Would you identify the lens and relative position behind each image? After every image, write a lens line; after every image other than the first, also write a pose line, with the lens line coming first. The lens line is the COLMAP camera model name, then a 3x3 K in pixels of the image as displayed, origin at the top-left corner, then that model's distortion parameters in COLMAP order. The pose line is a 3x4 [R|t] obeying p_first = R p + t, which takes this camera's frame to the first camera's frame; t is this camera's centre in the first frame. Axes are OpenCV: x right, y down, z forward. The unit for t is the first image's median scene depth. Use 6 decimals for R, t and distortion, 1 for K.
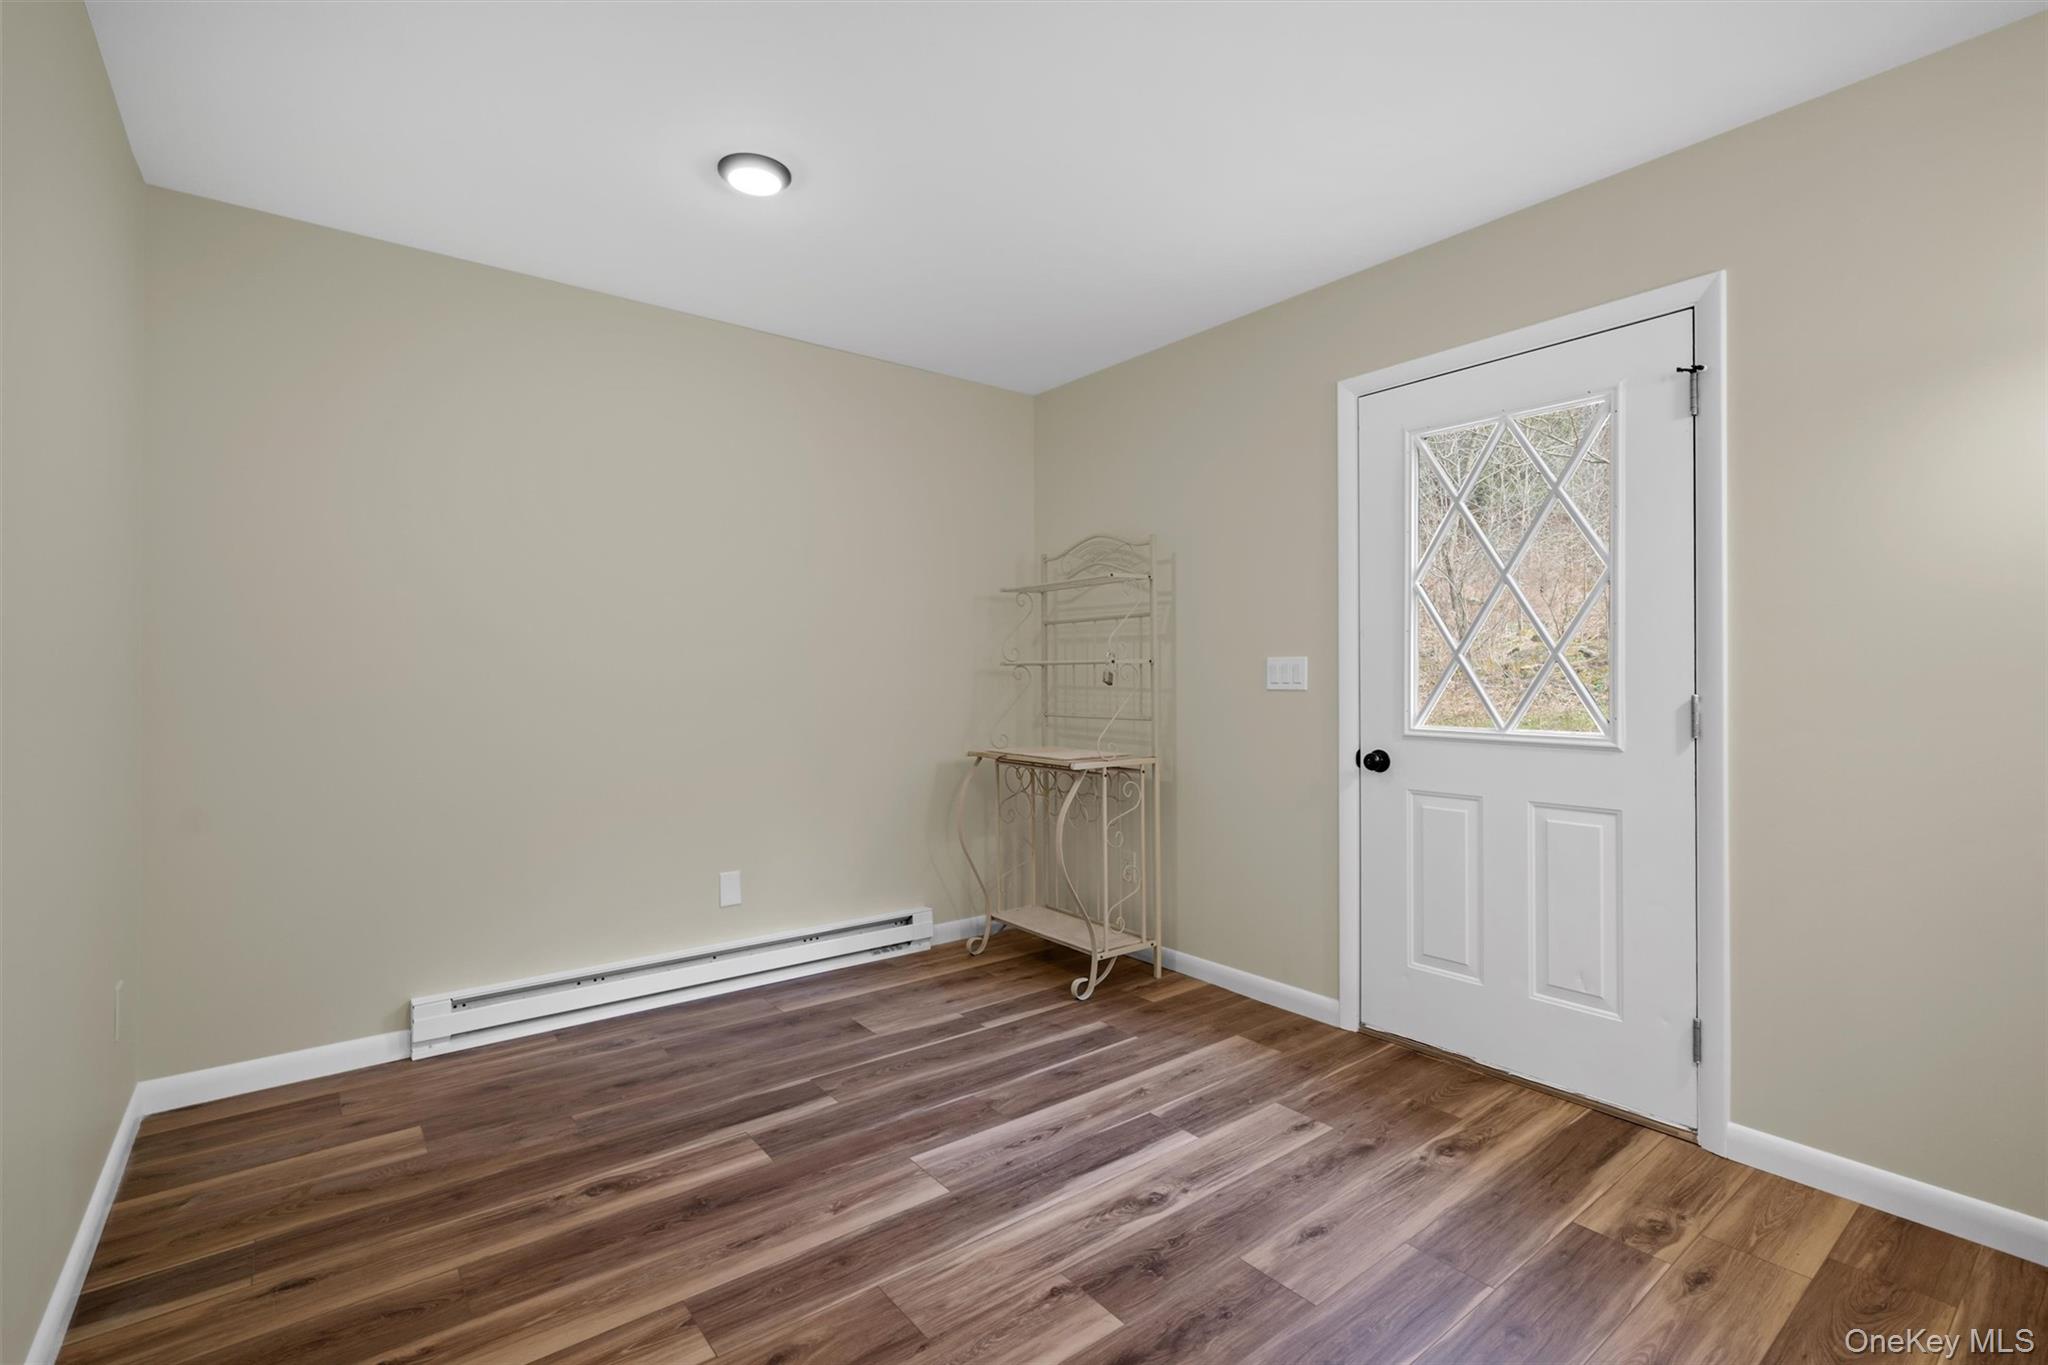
lens RADIAL K [[920.6, 0, 1024.4], [0, 920.6, 672.4], [0, 0, 1]] dist [0.001413, 0.000186]
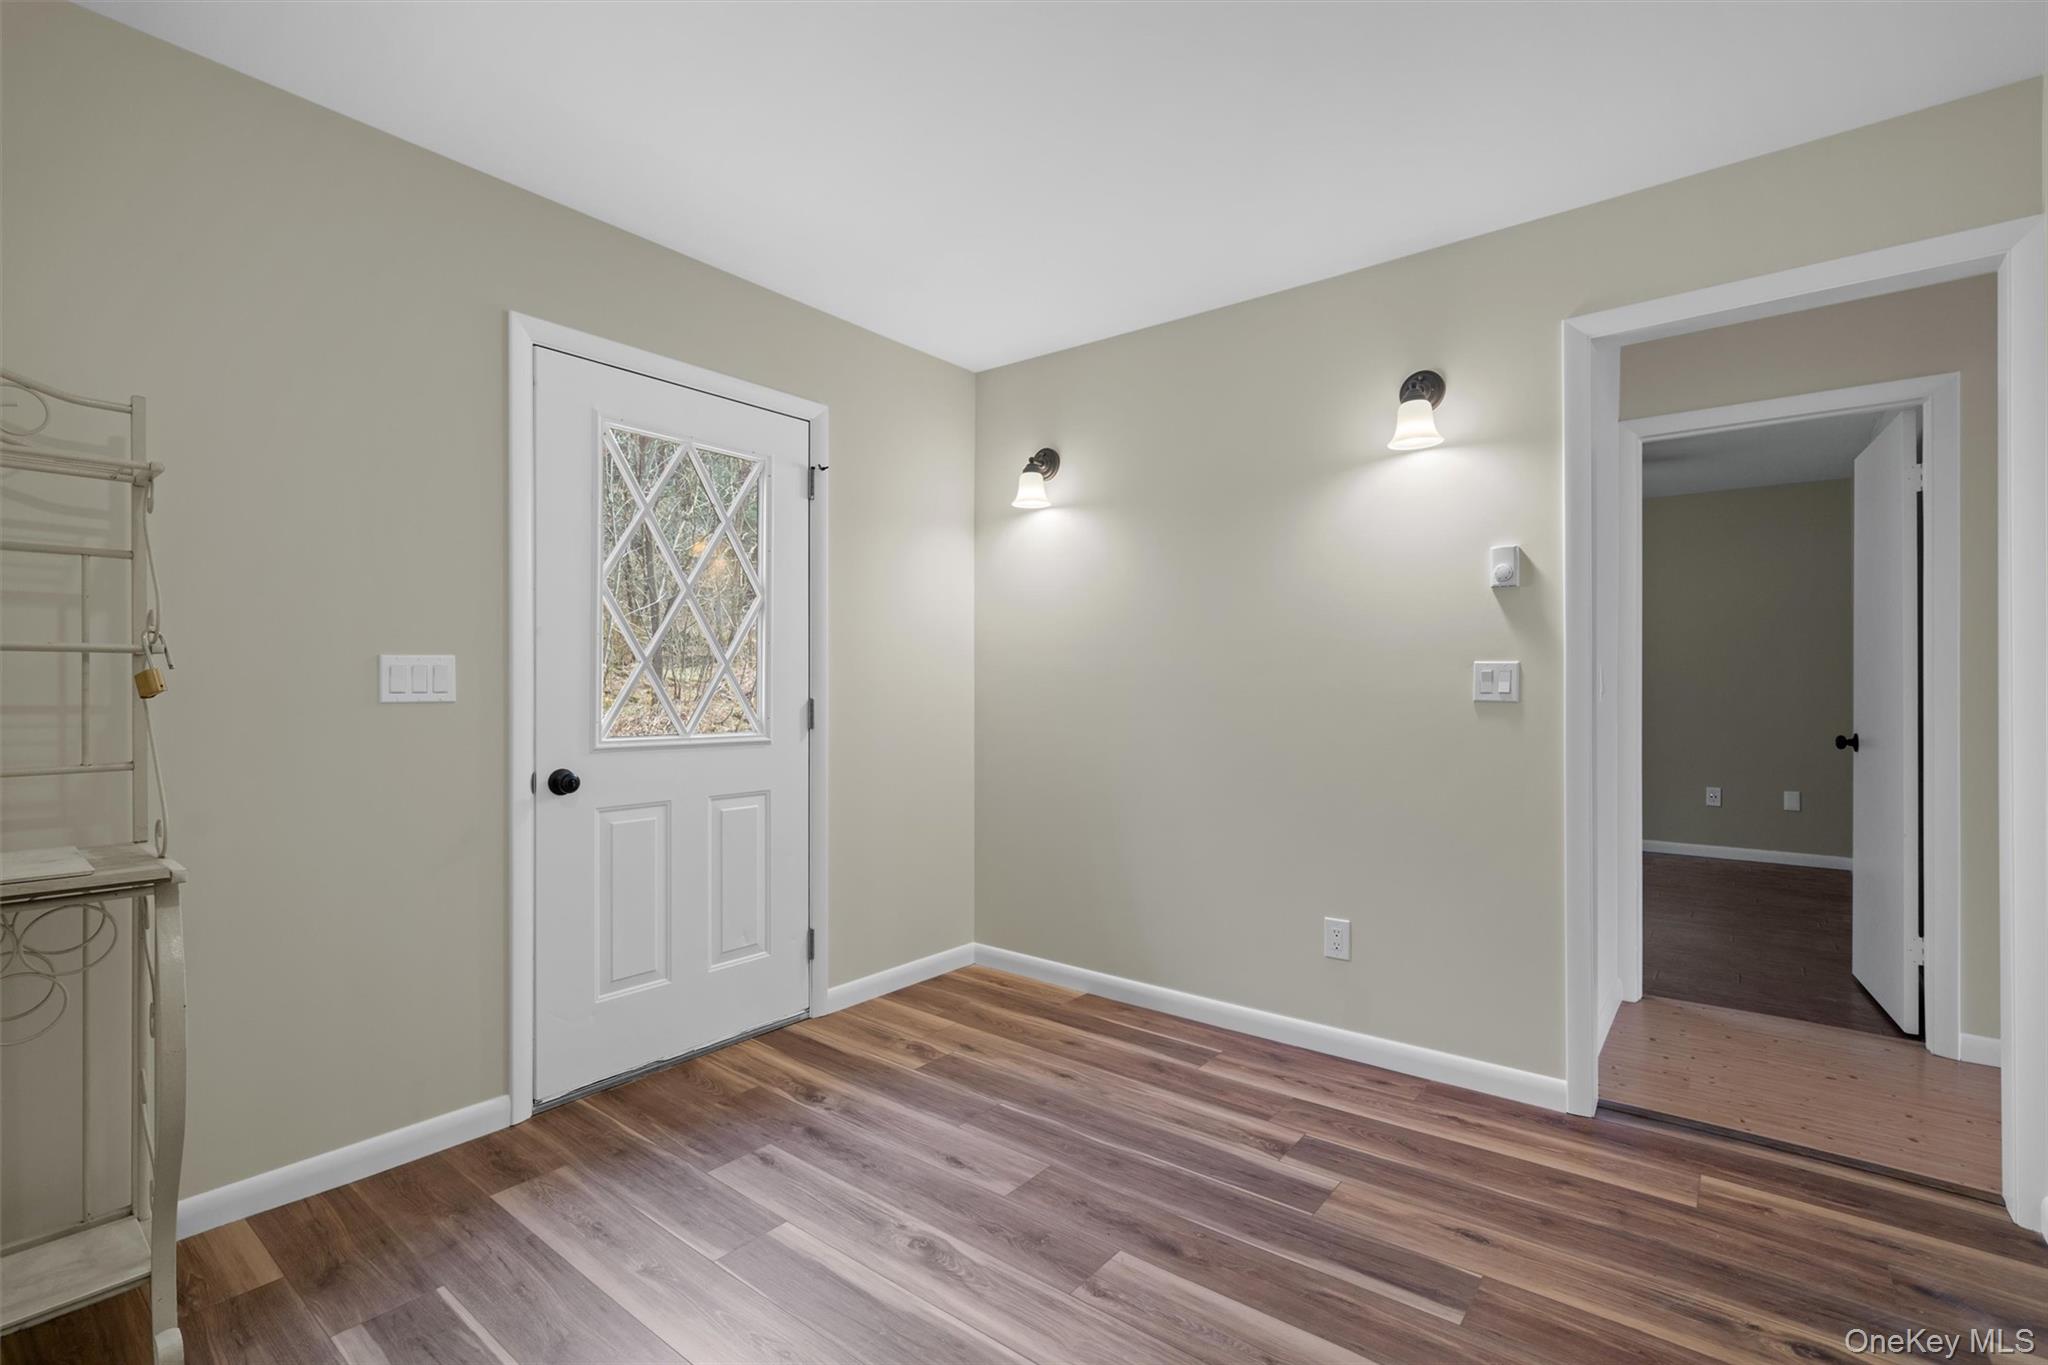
lens RADIAL K [[920.4, 0, 1021.4], [0, 920.4, 687.1], [0, 0, 1]] dist [0.002341, 0.000492]
pose [[-0.226107, 0.001064, 0.974102, -0.636388], [-0.005782, 0.999980, -0.002435, 0.008367], [-0.974085, -0.006183, -0.226097, 0.900942]]
